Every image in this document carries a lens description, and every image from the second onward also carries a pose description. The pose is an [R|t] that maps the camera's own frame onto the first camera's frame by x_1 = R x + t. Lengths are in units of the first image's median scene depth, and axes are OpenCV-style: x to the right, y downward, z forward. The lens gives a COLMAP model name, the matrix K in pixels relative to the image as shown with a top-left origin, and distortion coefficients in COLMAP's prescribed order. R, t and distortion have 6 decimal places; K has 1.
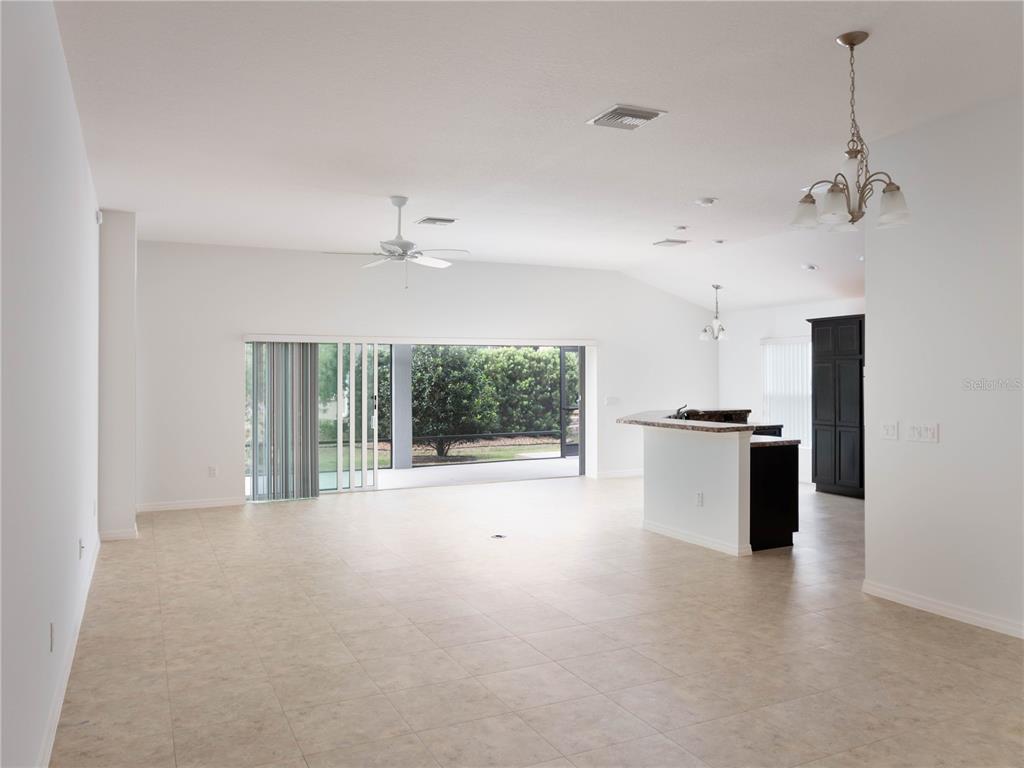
lens RADIAL K [[788.1, 0, 511.8], [0, 788.1, 385.7], [0, 0, 1]] dist [0.002111, -0.012259]
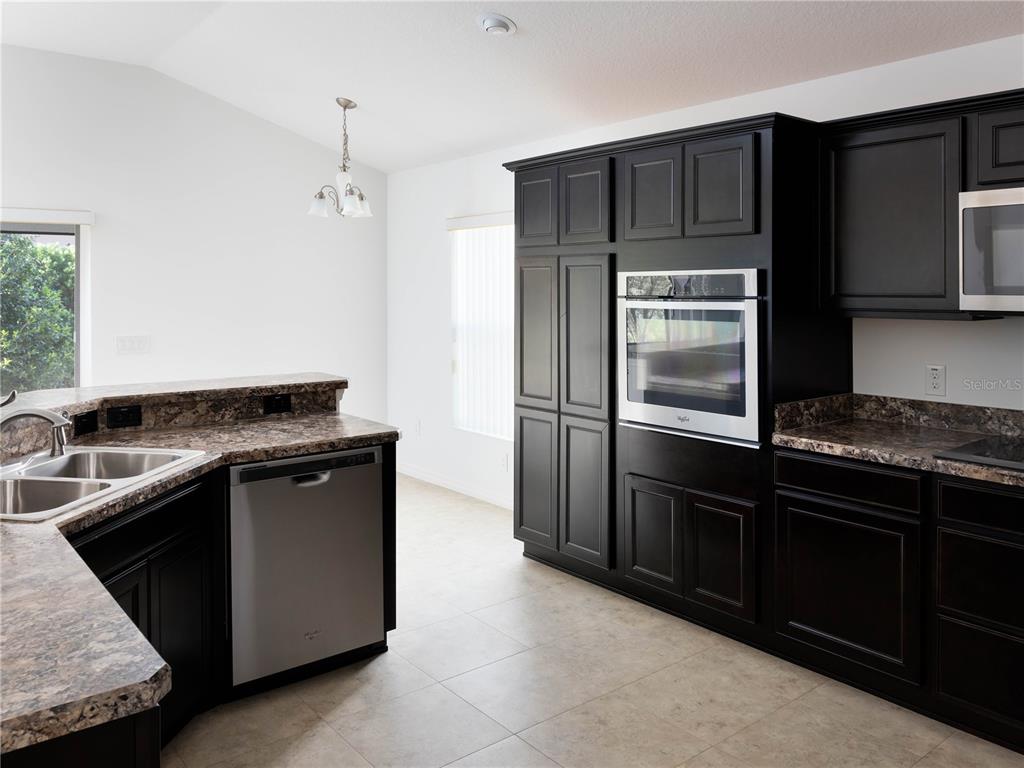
lens RADIAL K [[804.9, 0, 531.0], [0, 804.9, 298.5], [0, 0, 1]] dist [0.004411, 0.006333]
pose [[0.970186, 0.006180, 0.242285, 0.183089], [-0.005664, 0.999980, -0.002826, -0.005783], [-0.242297, 0.001370, 0.970201, 0.367986]]
